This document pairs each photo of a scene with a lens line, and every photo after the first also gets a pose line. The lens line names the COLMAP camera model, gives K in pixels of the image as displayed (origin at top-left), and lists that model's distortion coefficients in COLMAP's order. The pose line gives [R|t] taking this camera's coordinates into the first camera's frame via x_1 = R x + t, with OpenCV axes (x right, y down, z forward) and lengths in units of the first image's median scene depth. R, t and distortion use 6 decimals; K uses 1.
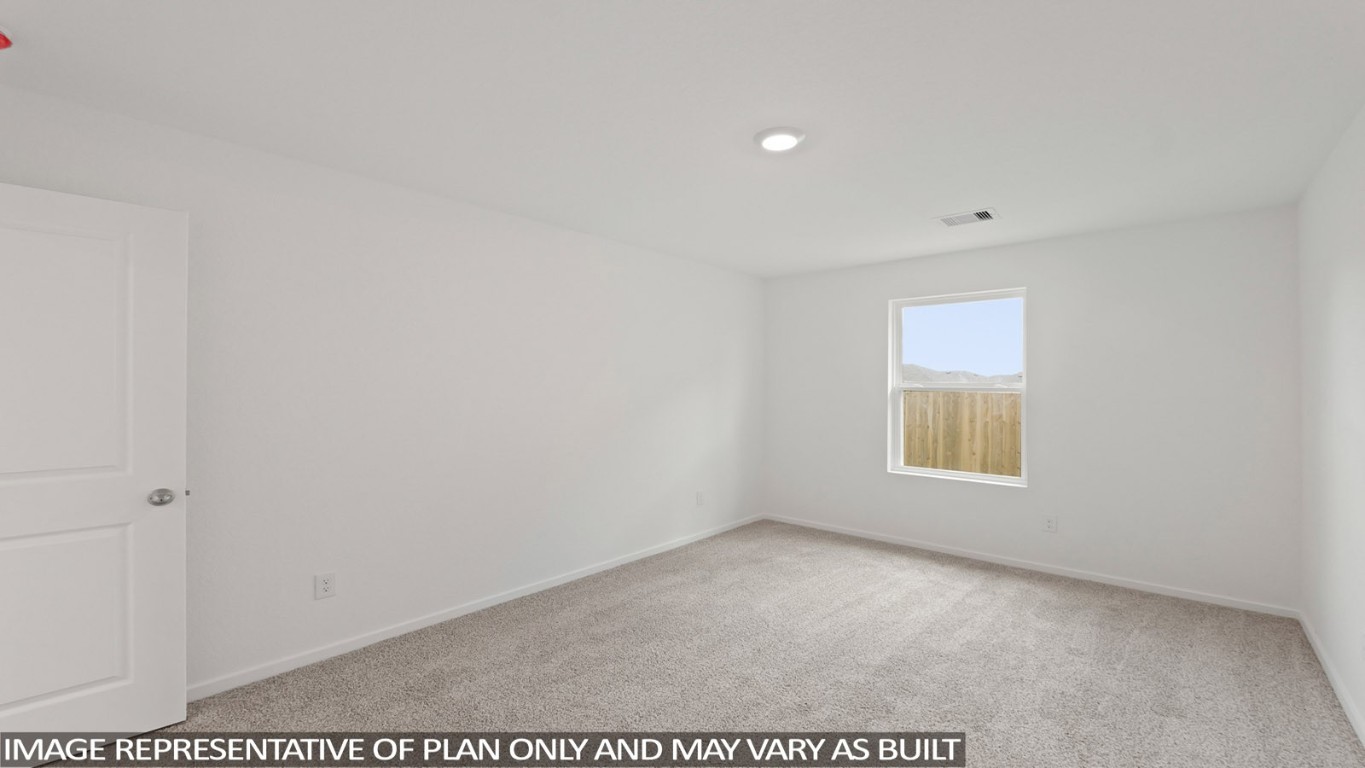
lens RADIAL K [[557.8, 0, 682.5], [0, 557.8, 384.0], [0, 0, 1]] dist [-0.000508, -0.000097]
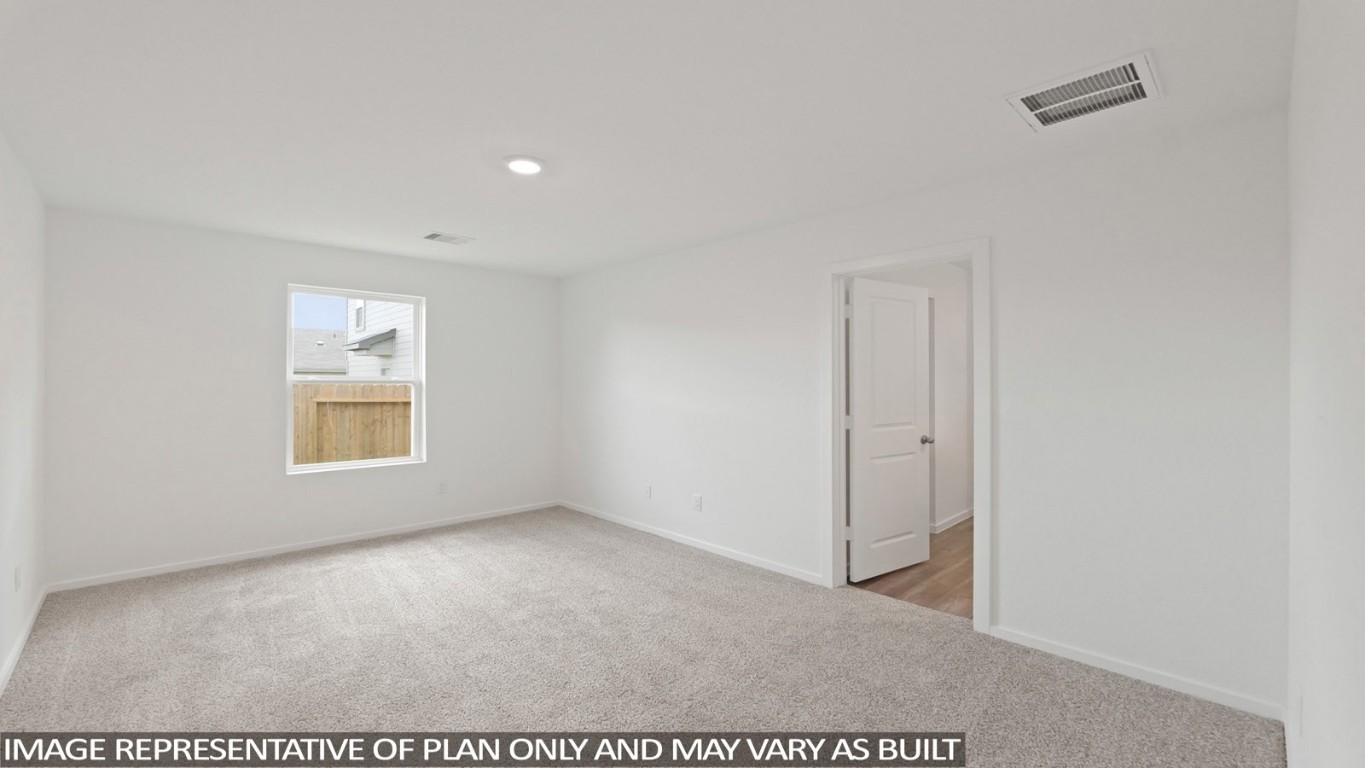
lens RADIAL K [[557.8, 0, 682.5], [0, 557.8, 384.0], [0, 0, 1]] dist [-0.000508, -0.000097]
pose [[0.080319, -0.003245, 0.996764, -0.642267], [-0.005695, 0.999977, 0.003715, 0.006586], [-0.996753, -0.005975, 0.080299, 0.393161]]
